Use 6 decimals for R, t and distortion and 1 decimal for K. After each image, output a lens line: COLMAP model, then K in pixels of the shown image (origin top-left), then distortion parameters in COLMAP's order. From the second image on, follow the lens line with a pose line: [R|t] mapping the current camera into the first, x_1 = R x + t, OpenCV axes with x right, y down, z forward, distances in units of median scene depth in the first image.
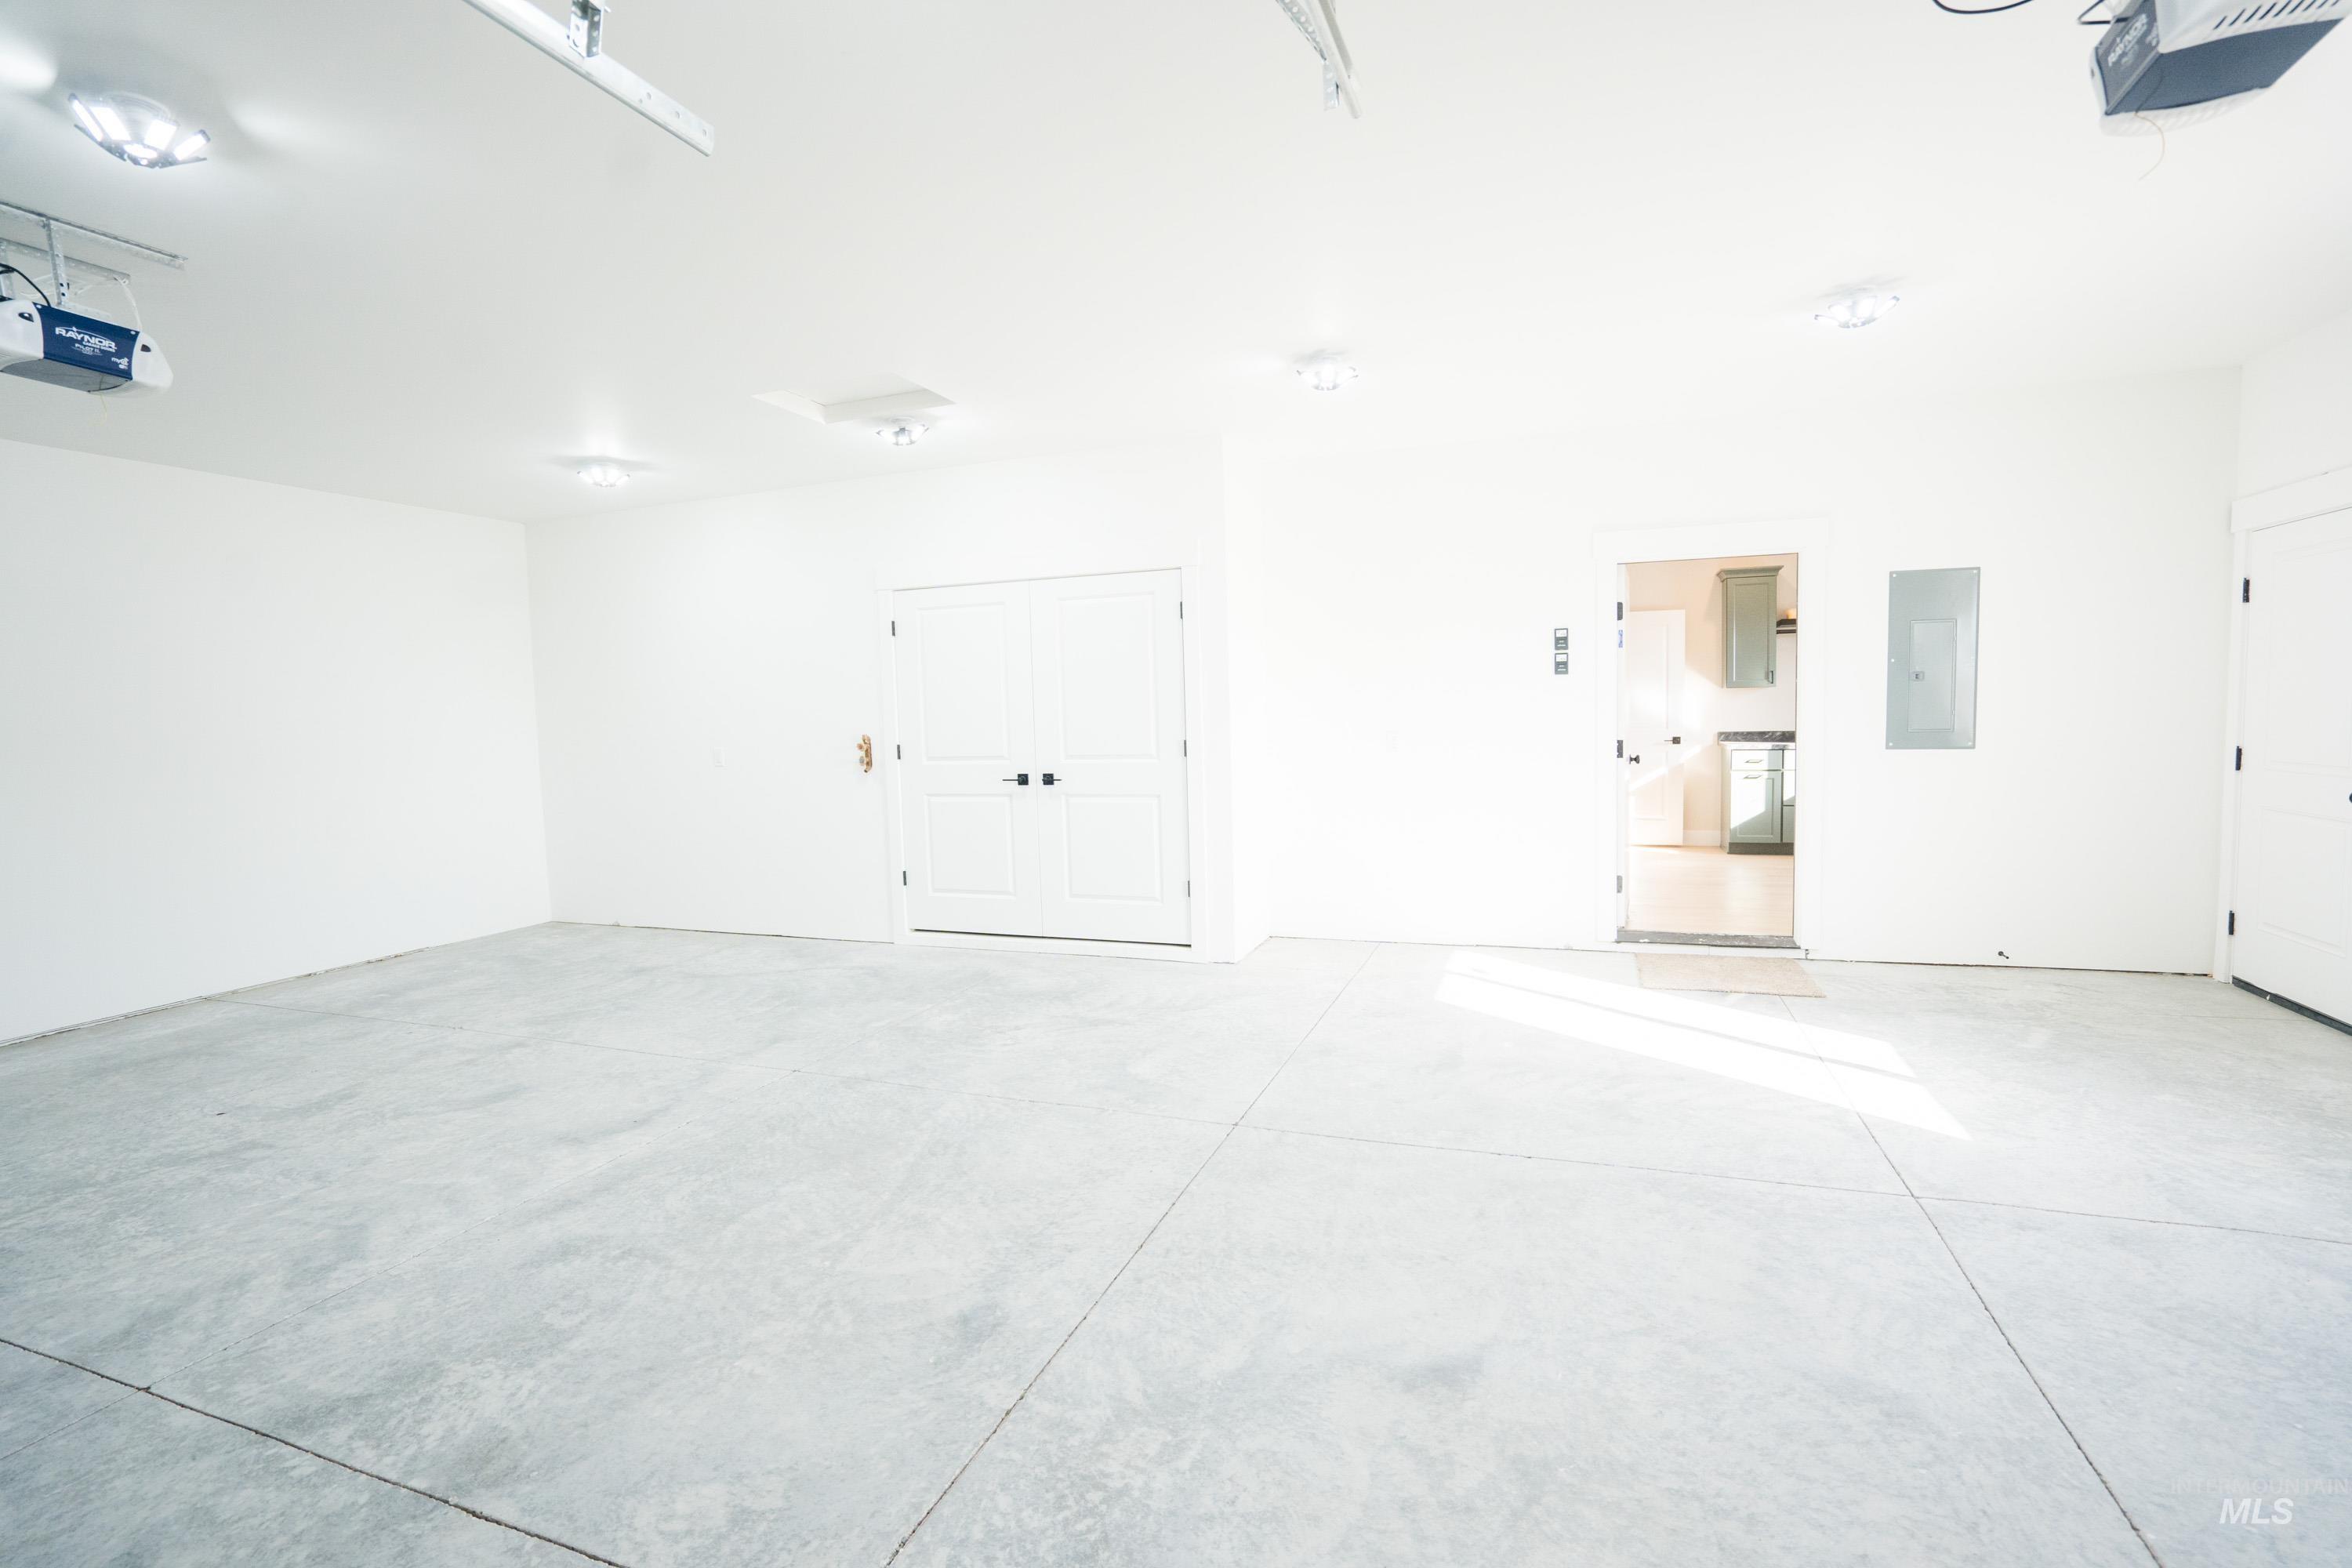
lens RADIAL K [[1086.6, 0, 1171.3], [0, 1086.6, 787.4], [0, 0, 1]] dist [-0.053428, 0.019467]
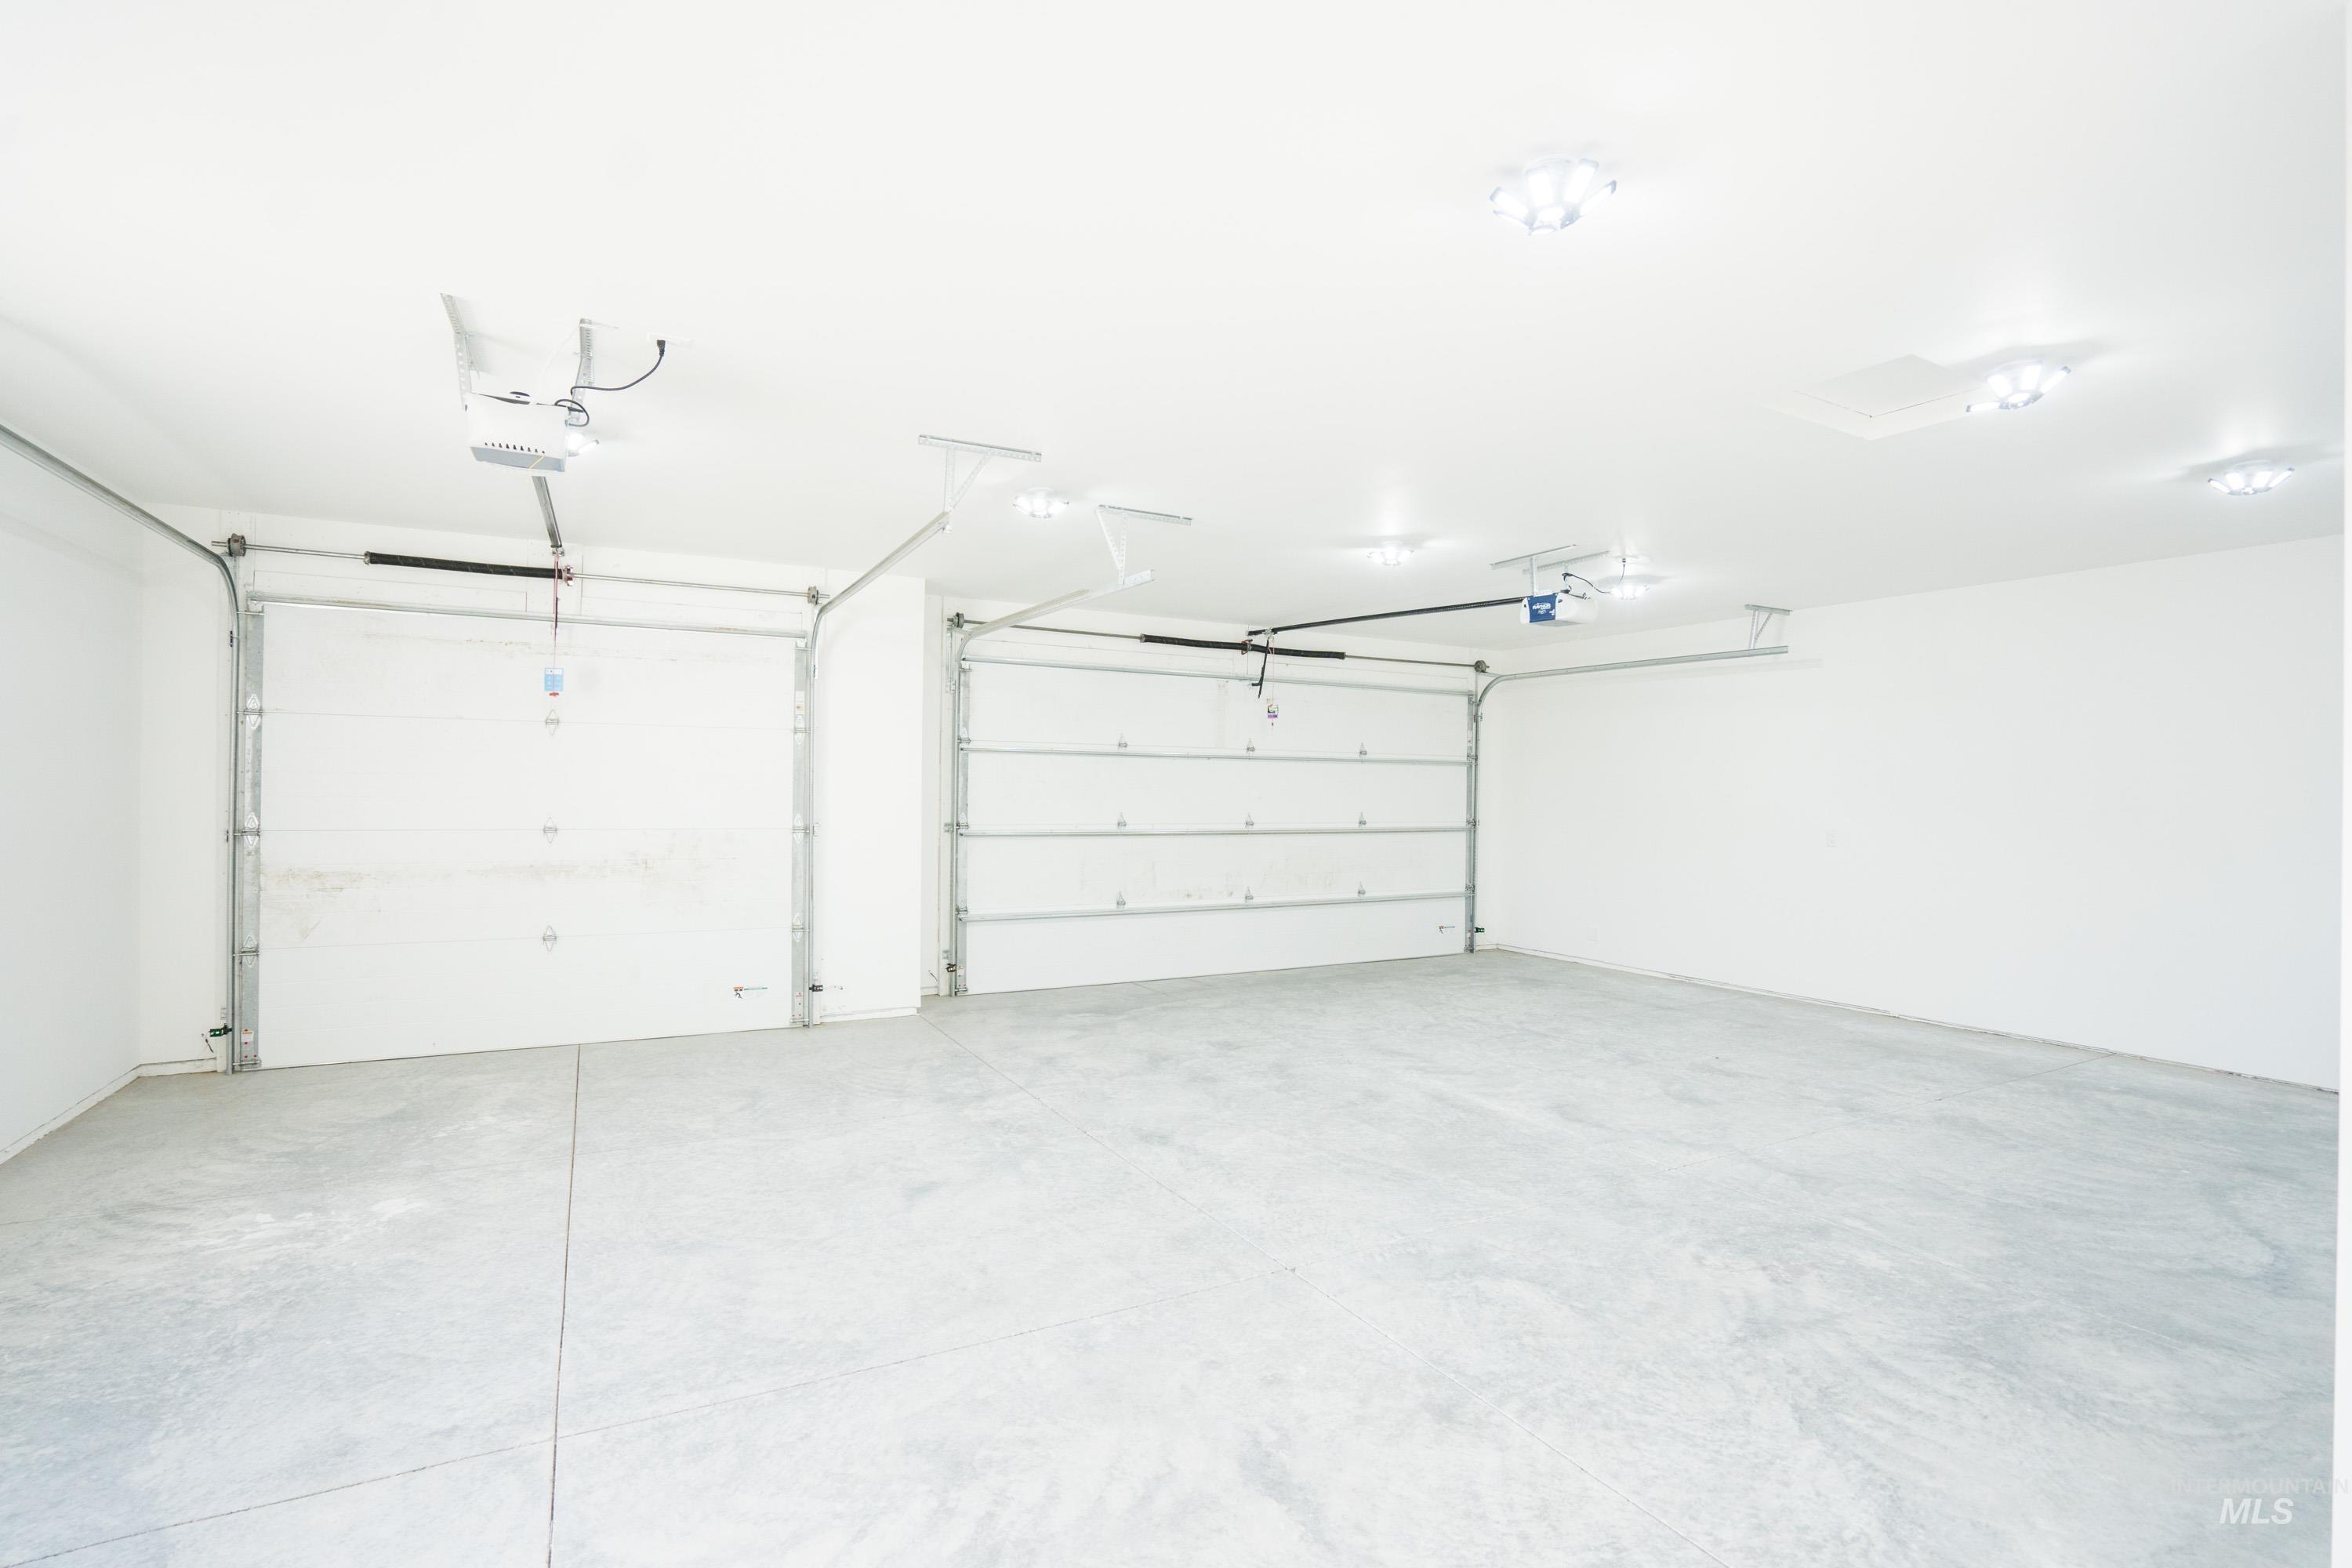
lens RADIAL K [[1086.6, 0, 1171.3], [0, 1086.6, 787.4], [0, 0, 1]] dist [-0.053428, 0.019467]
pose [[-0.662039, 0.018581, -0.749239, 0.955378], [-0.045696, 0.996832, 0.065099, -0.177030], [0.748075, 0.077336, -0.659092, 1.788359]]
